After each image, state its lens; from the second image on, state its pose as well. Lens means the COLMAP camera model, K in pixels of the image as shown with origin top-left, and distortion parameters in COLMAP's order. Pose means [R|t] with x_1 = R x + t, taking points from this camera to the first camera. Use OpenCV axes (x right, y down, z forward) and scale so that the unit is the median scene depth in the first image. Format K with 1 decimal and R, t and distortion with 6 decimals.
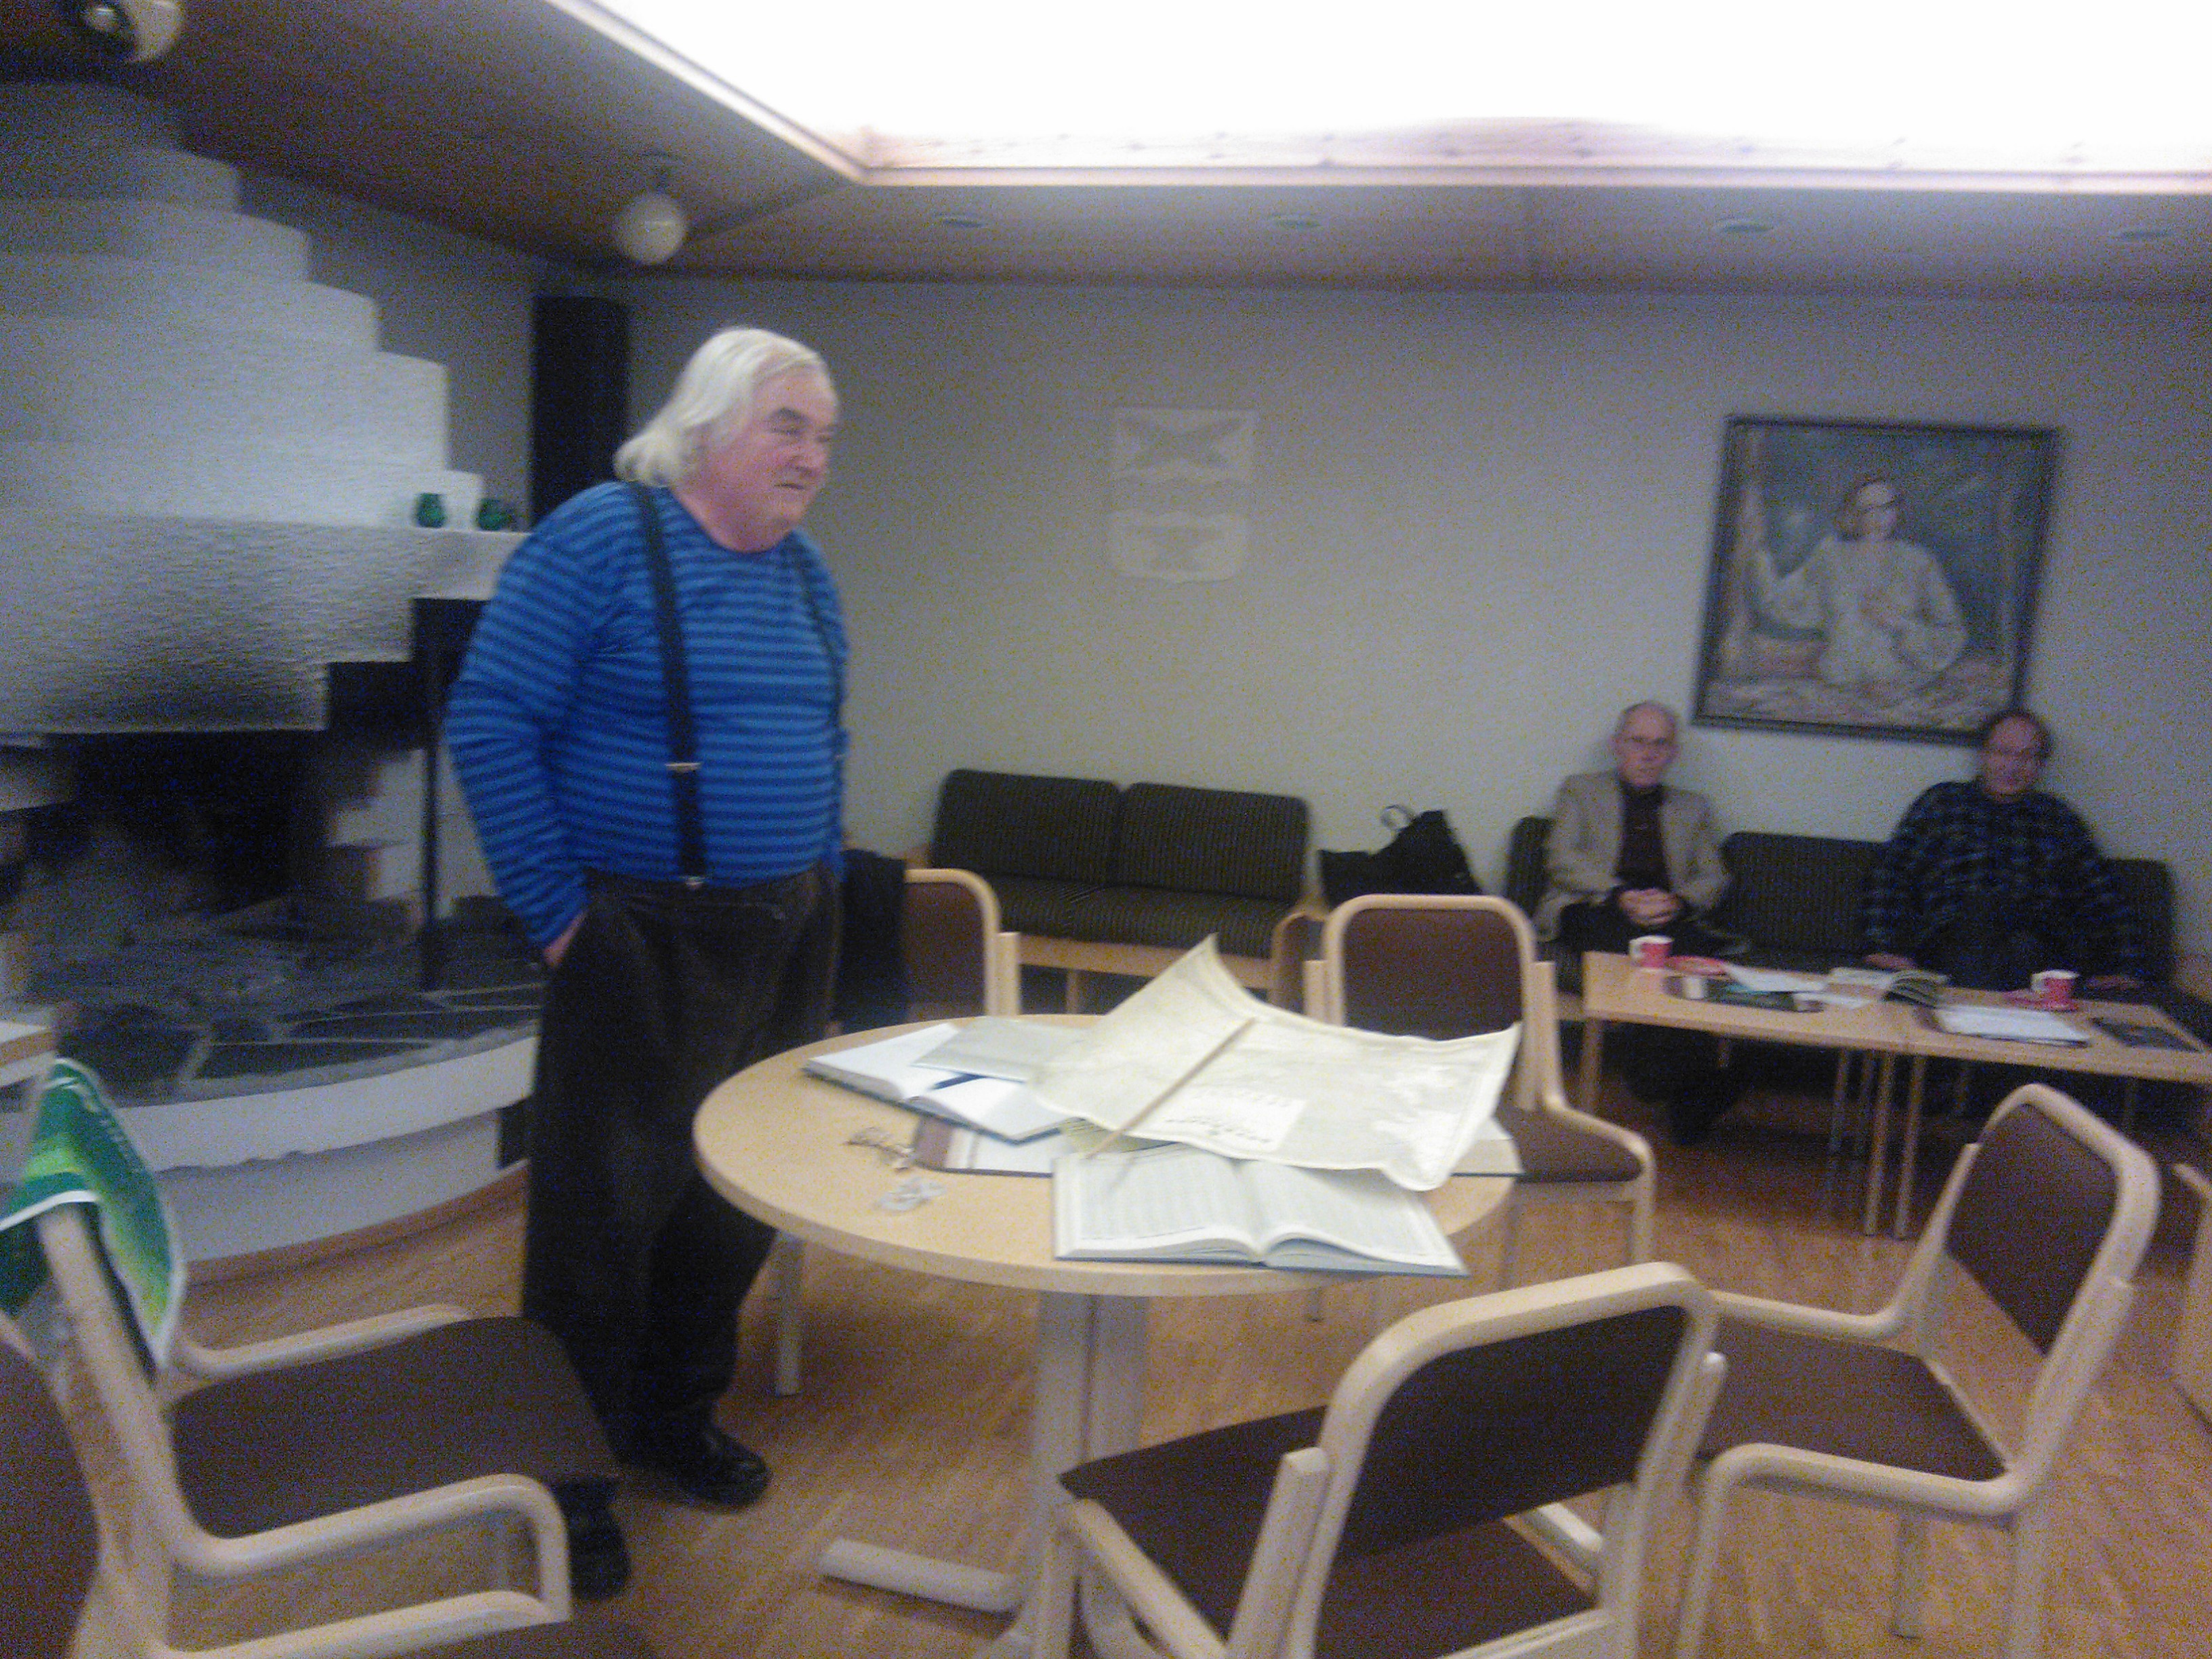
lens RADIAL K [[1793.9, 0, 1116.7], [0, 1793.9, 851.5], [0, 0, 1]] dist [0.007704, -0.007556]
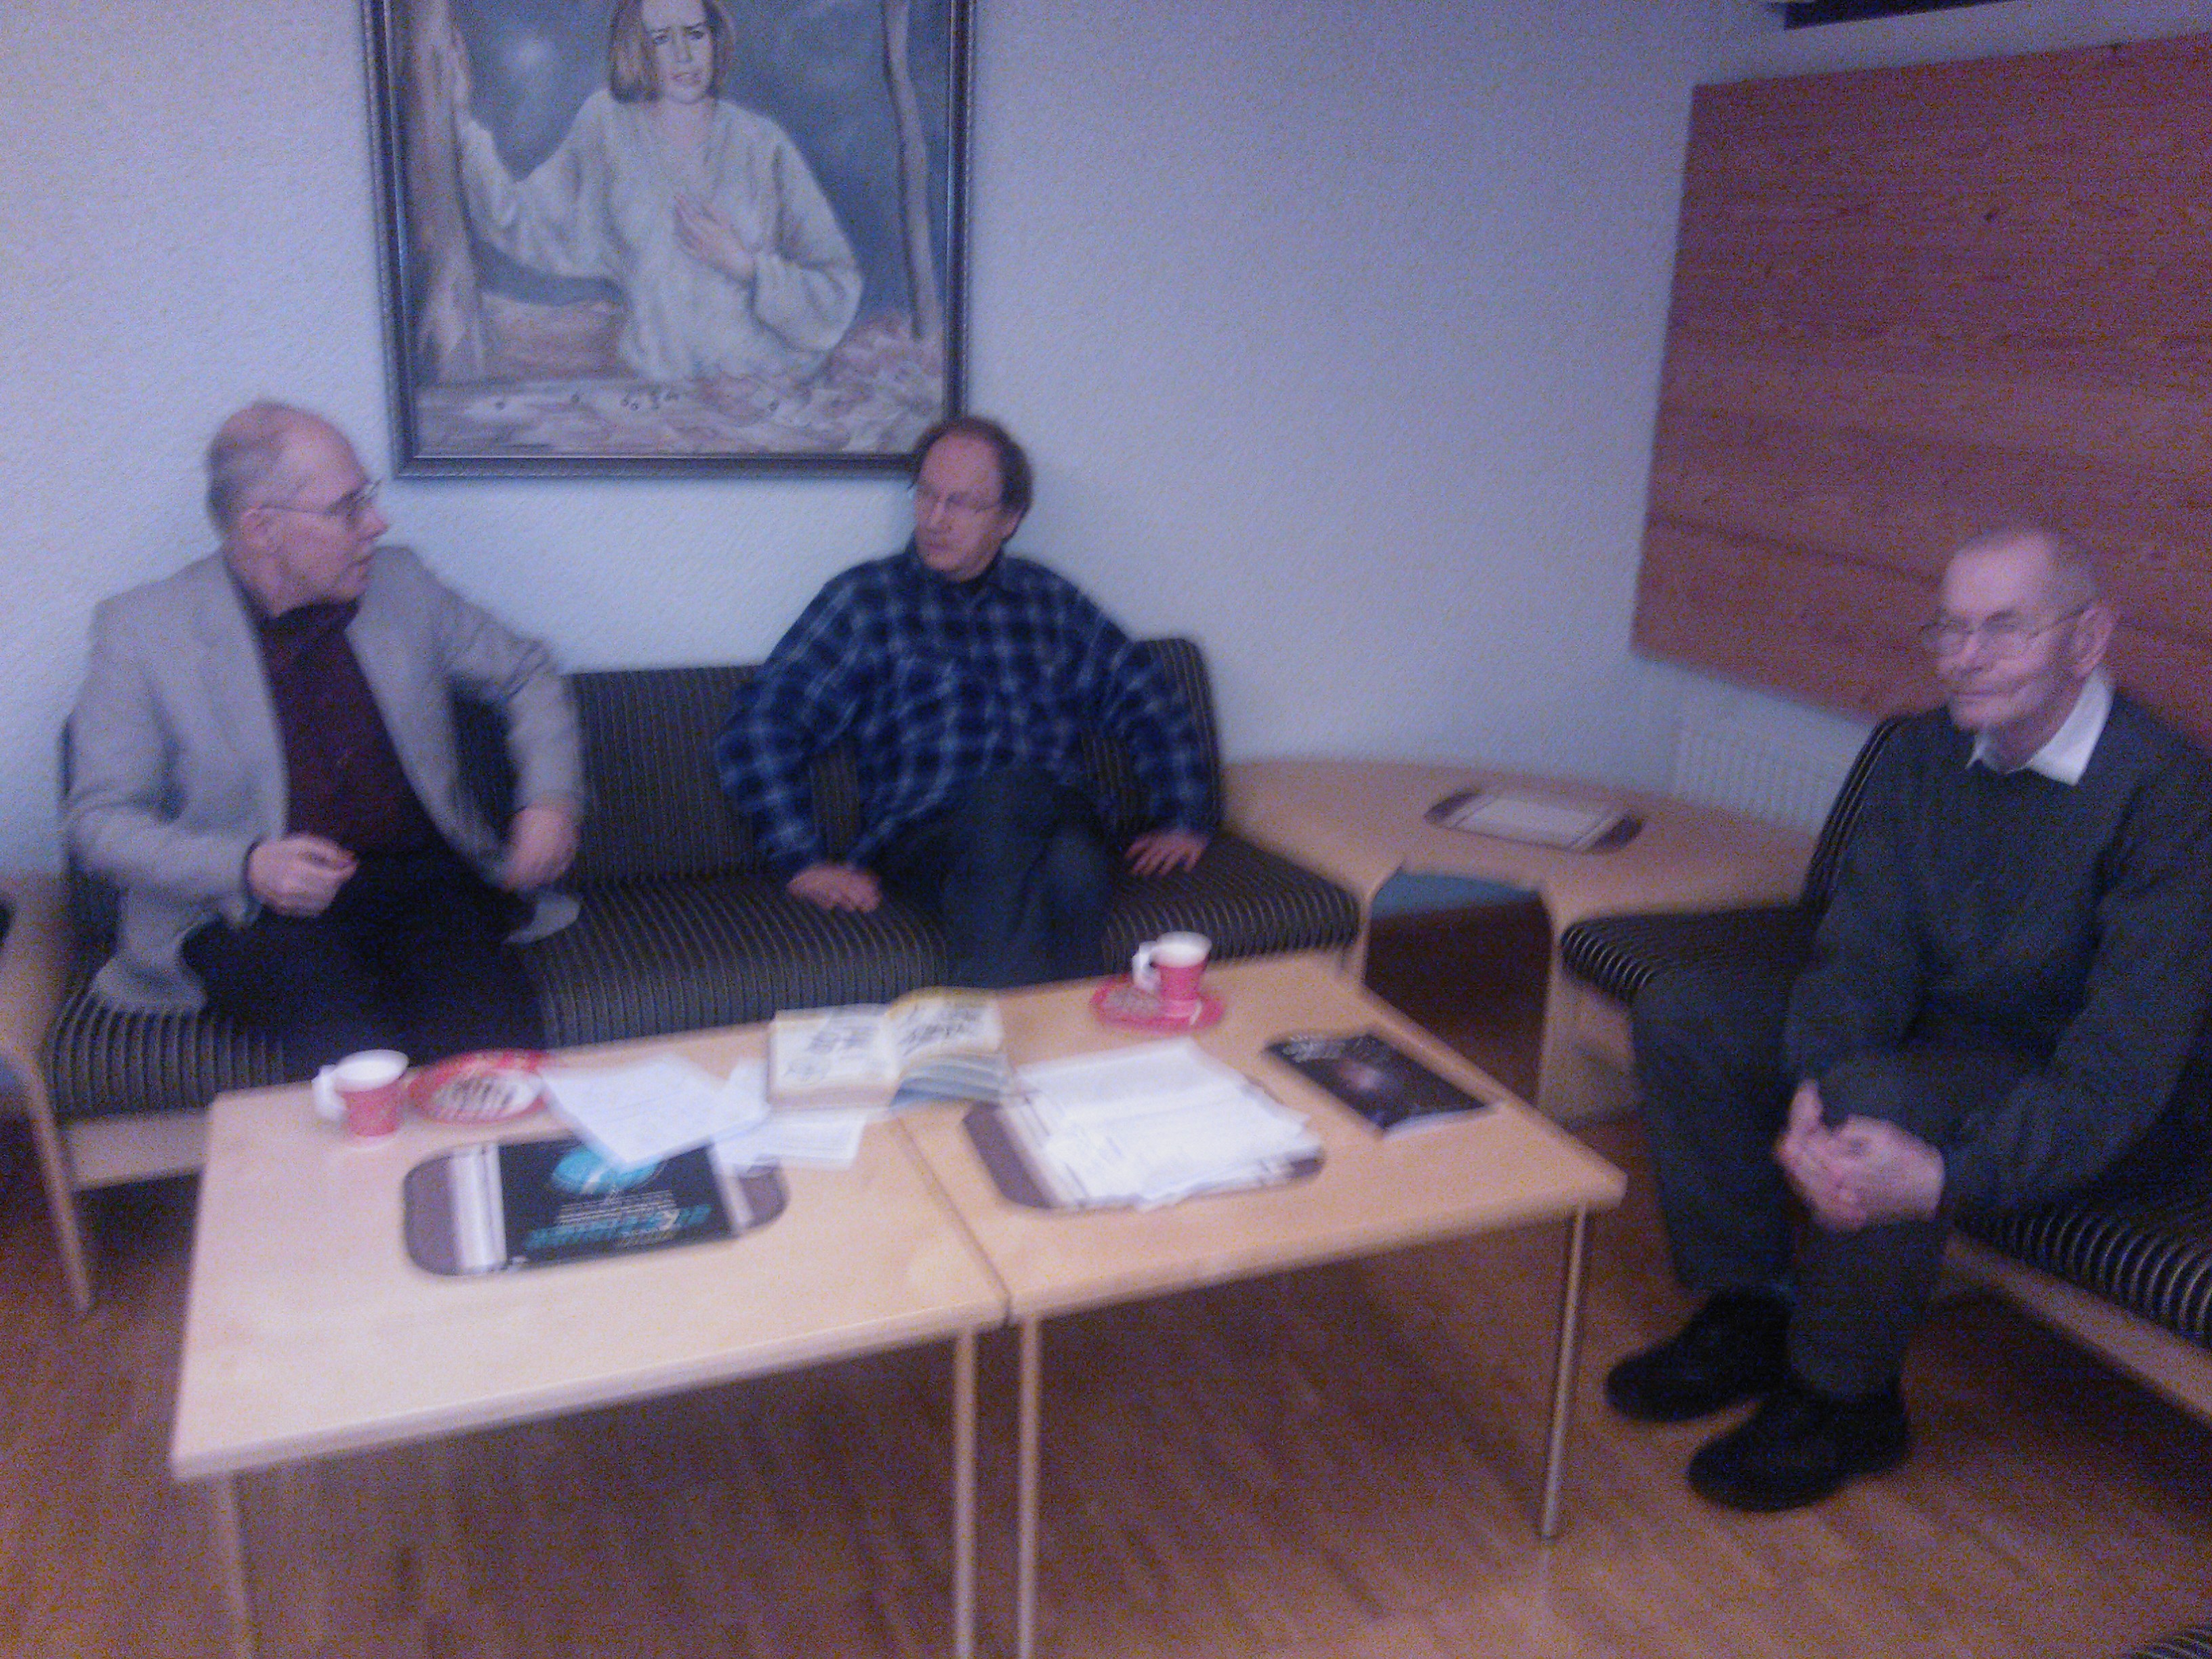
lens RADIAL K [[1793.9, 0, 1122.2], [0, 1793.9, 823.2], [0, 0, 1]] dist [0.007704, -0.007556]
pose [[0.793020, -0.201981, 0.574737, 0.179693], [0.105370, 0.974694, 0.197150, -0.057283], [-0.600014, -0.095784, 0.794235, 0.486112]]
